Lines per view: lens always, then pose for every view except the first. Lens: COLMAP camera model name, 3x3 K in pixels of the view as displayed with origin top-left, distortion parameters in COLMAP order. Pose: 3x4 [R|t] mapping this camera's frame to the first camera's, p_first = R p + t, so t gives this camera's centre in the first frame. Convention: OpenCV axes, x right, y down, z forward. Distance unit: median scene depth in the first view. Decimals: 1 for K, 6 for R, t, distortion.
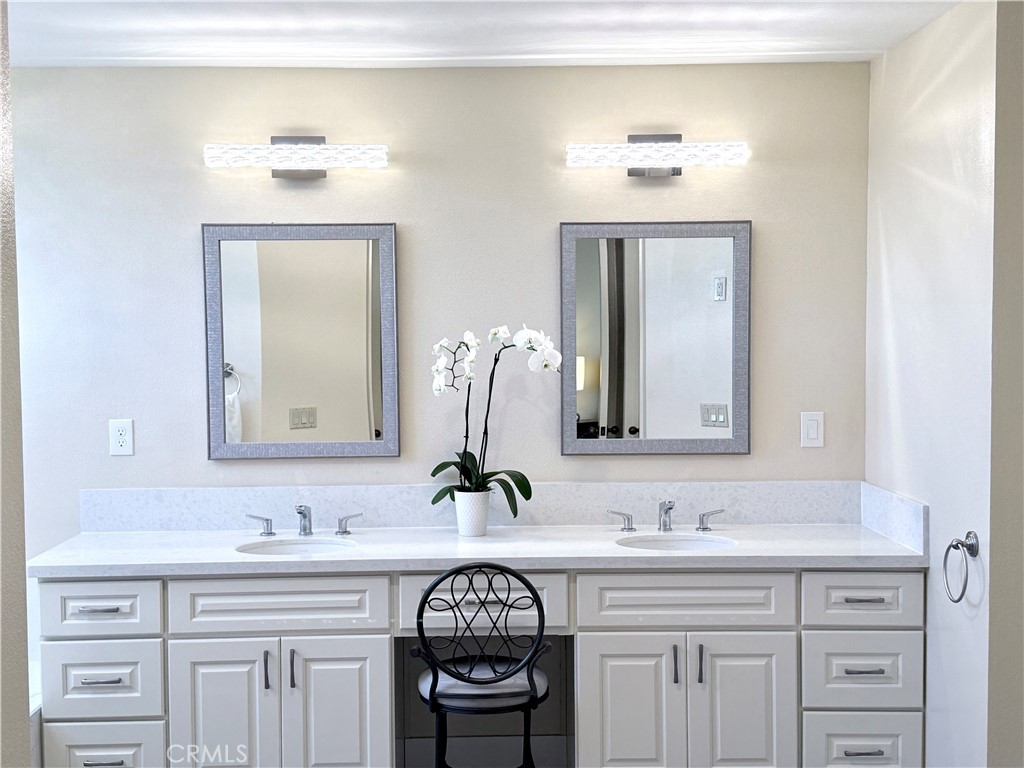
lens RADIAL K [[1254.1, 0, 512.0], [0, 1254.1, 384.0], [0, 0, 1]] dist [0.226365, -0.560978]
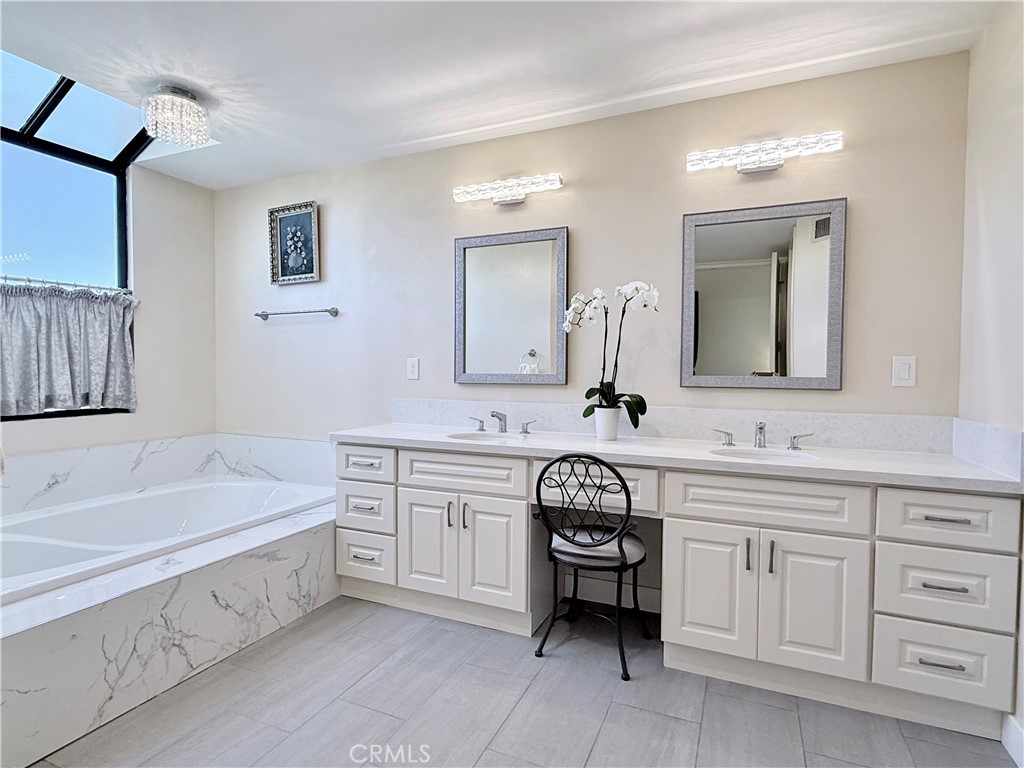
lens RADIAL K [[553.2, 0, 505.1], [0, 553.2, 384.3], [0, 0, 1]] dist [0.000861, -0.000242]
pose [[0.901811, 0.025909, -0.431353, 0.142615], [-0.035325, 0.999280, -0.013831, 0.077637], [0.430684, 0.027711, 0.902077, 0.432399]]
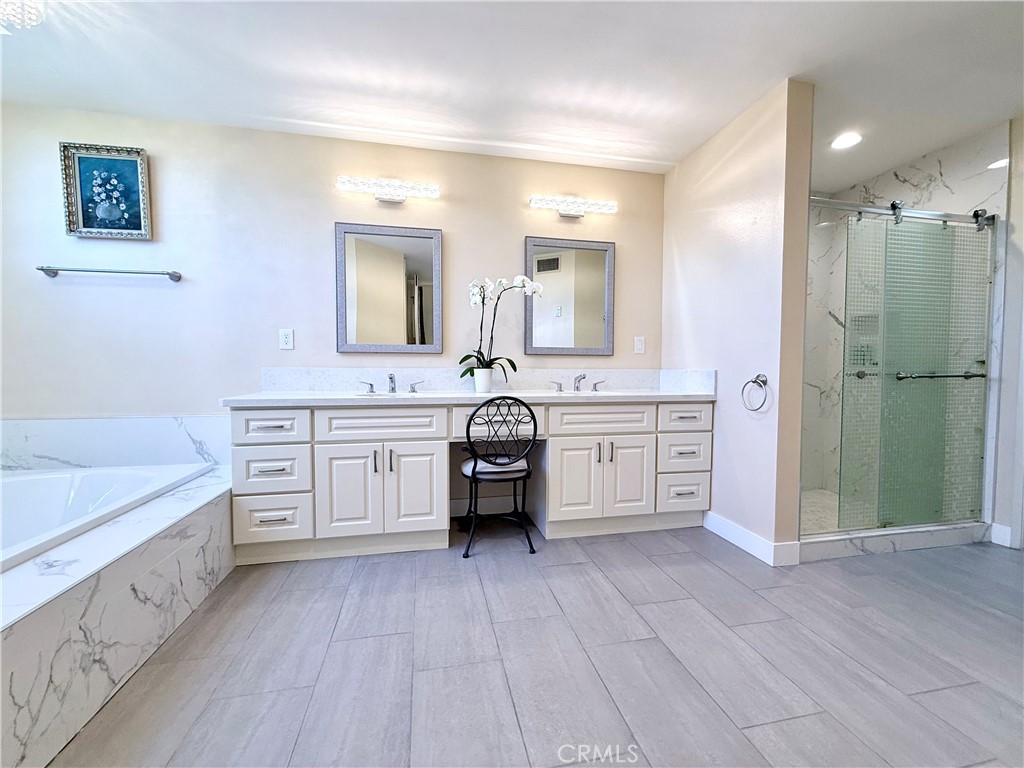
lens RADIAL K [[413.0, 0, 512.0], [0, 413.0, 384.0], [0, 0, 1]] dist [-0.001478, 0.000293]
pose [[0.981797, 0.005297, 0.189861, -0.117709], [-0.002849, 0.999909, -0.013166, 0.126287], [-0.189914, 0.012385, 0.981723, 0.415691]]
